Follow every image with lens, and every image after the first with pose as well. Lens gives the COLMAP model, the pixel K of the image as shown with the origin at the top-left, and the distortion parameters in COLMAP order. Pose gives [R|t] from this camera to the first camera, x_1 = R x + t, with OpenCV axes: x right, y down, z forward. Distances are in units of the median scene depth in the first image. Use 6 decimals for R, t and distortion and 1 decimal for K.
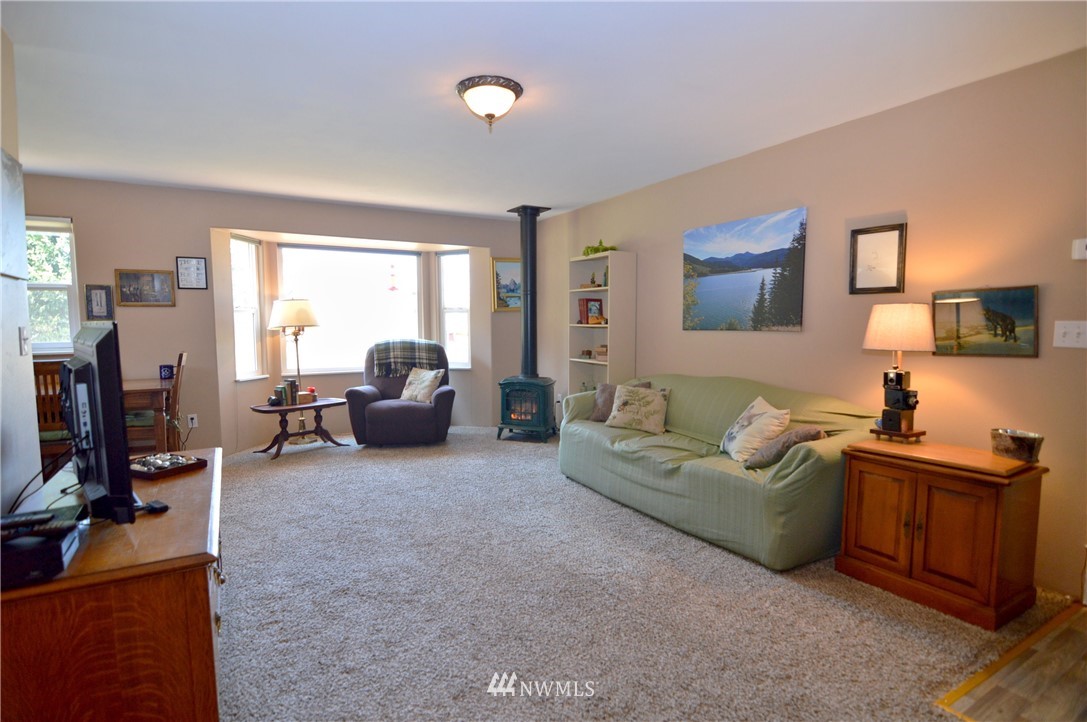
lens RADIAL K [[544.6, 0, 543.5], [0, 544.6, 361.0], [0, 0, 1]] dist [-0.014423, -0.000956]
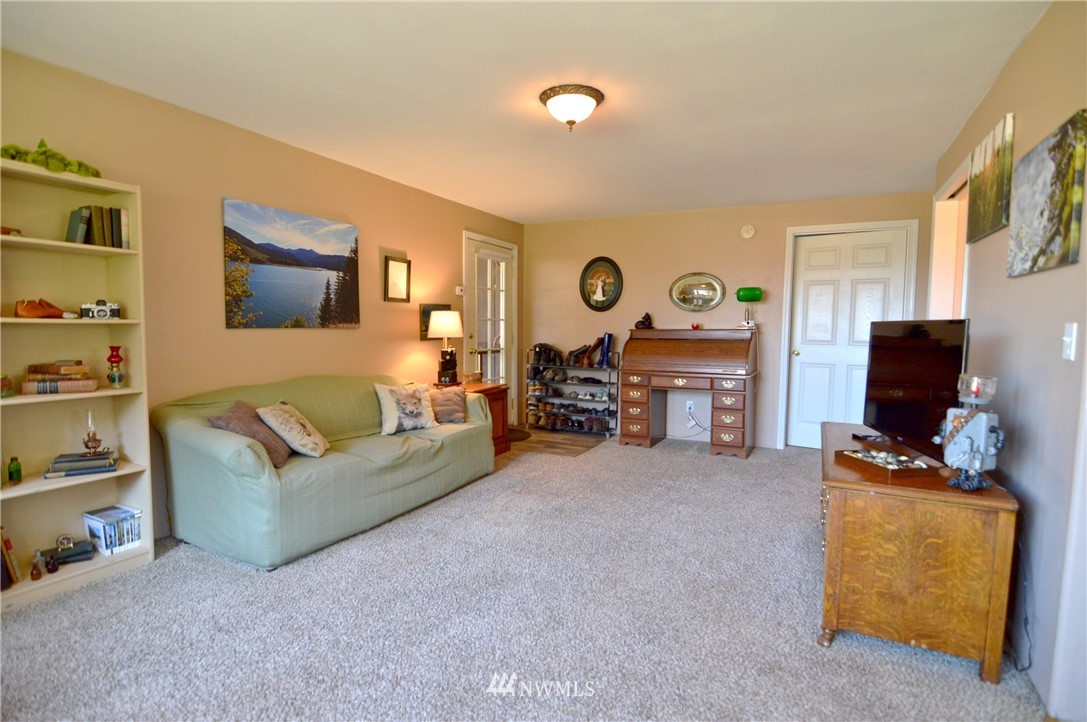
lens RADIAL K [[533.3, 0, 543.5], [0, 533.3, 361.0], [0, 0, 1]] dist [-0.010779, -0.006343]
pose [[-0.535292, -0.054524, 0.842905, -0.721237], [0.052127, 0.993880, 0.097393, -0.071842], [-0.843057, 0.096072, -0.529174, 1.223499]]
